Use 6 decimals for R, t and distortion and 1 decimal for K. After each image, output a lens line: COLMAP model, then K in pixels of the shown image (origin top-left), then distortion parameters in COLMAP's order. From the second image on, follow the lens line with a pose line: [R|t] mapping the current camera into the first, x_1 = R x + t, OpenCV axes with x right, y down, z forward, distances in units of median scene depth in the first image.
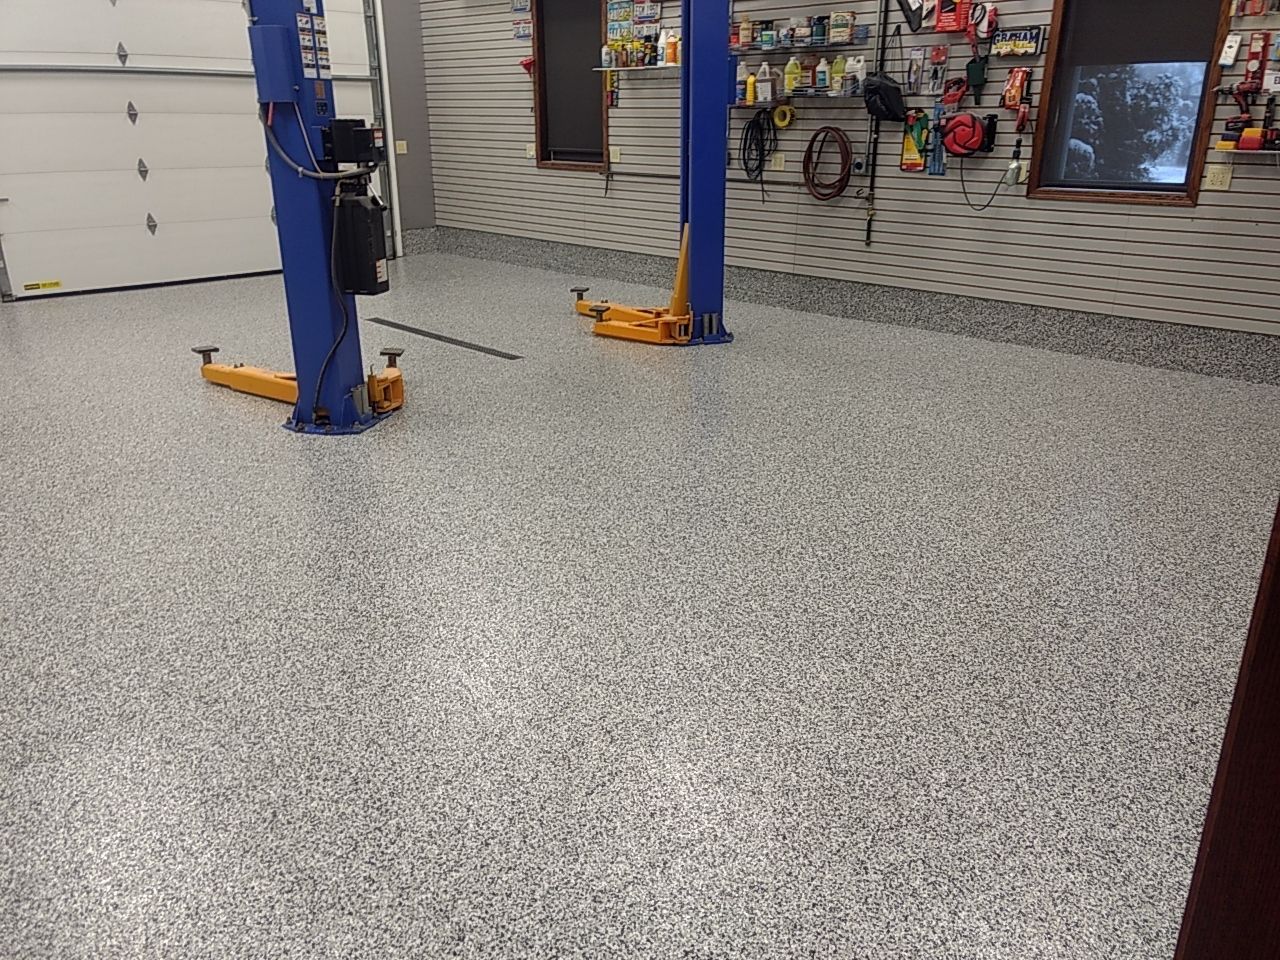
lens RADIAL K [[999.7, 0, 644.4], [0, 999.7, 477.8], [0, 0, 1]] dist [0.032881, 0.013651]
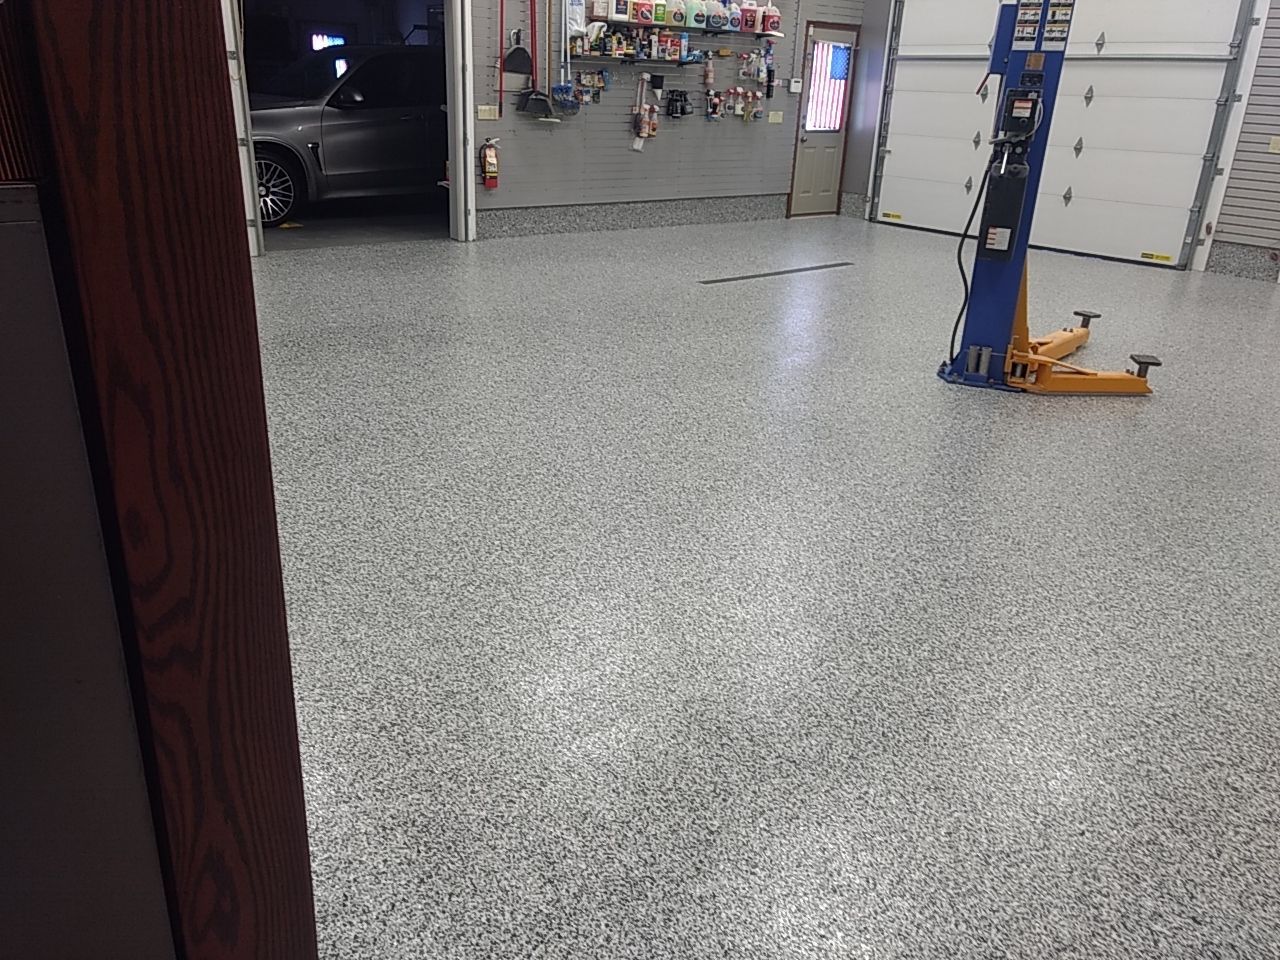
lens RADIAL K [[999.7, 0, 644.4], [0, 999.7, 477.8], [0, 0, 1]] dist [0.032881, 0.013651]
pose [[-0.116260, 0.363458, -0.924328, 0.858575], [-0.384177, 0.841745, 0.379306, -0.262945], [0.915910, 0.399203, 0.041771, 0.756444]]
